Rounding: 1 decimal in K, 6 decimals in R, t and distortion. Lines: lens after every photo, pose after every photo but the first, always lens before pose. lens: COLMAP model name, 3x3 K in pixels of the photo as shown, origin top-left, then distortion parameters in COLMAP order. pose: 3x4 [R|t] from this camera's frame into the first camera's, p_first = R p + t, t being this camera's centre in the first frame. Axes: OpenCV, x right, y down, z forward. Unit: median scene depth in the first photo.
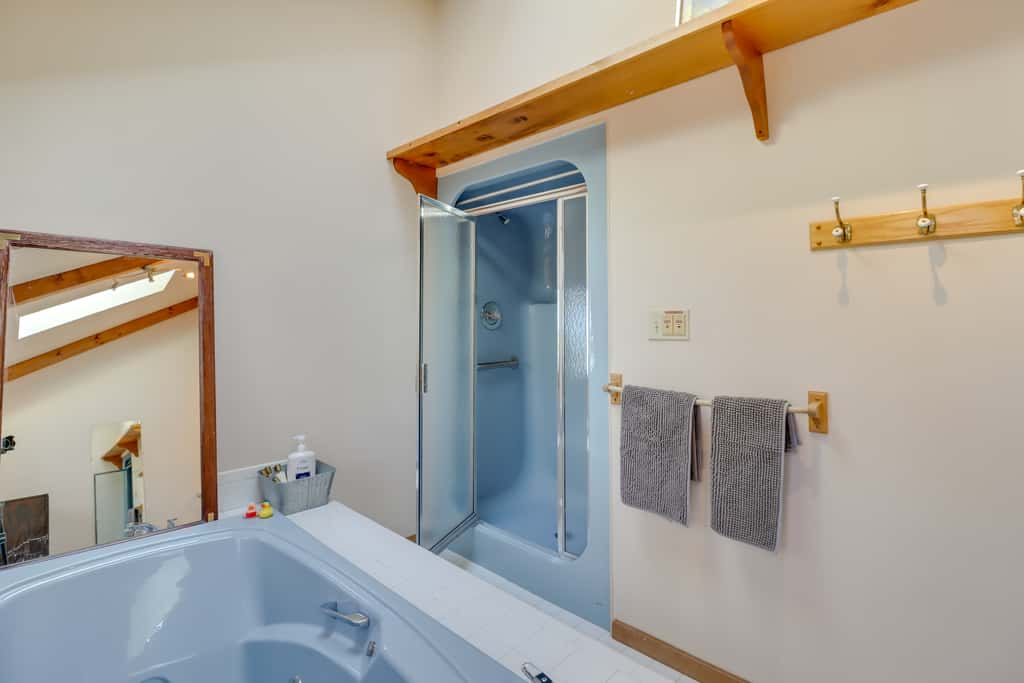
lens RADIAL K [[485.0, 0, 500.9], [0, 485.0, 324.6], [0, 0, 1]] dist [-0.001792, -0.012876]
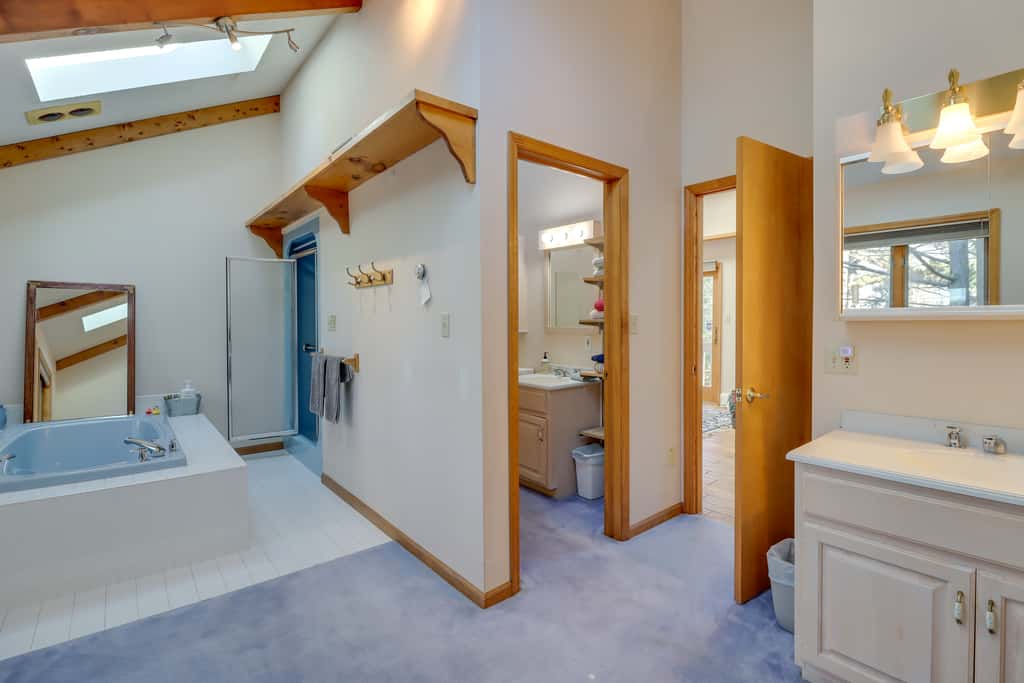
lens RADIAL K [[482.4, 0, 516.9], [0, 482.4, 332.3], [0, 0, 1]] dist [-0.002054, -0.013182]
pose [[0.993819, 0.000246, -0.111014, 1.121316], [0.002361, 0.999725, 0.023352, 0.001286], [0.110989, -0.023469, 0.993544, -0.755948]]
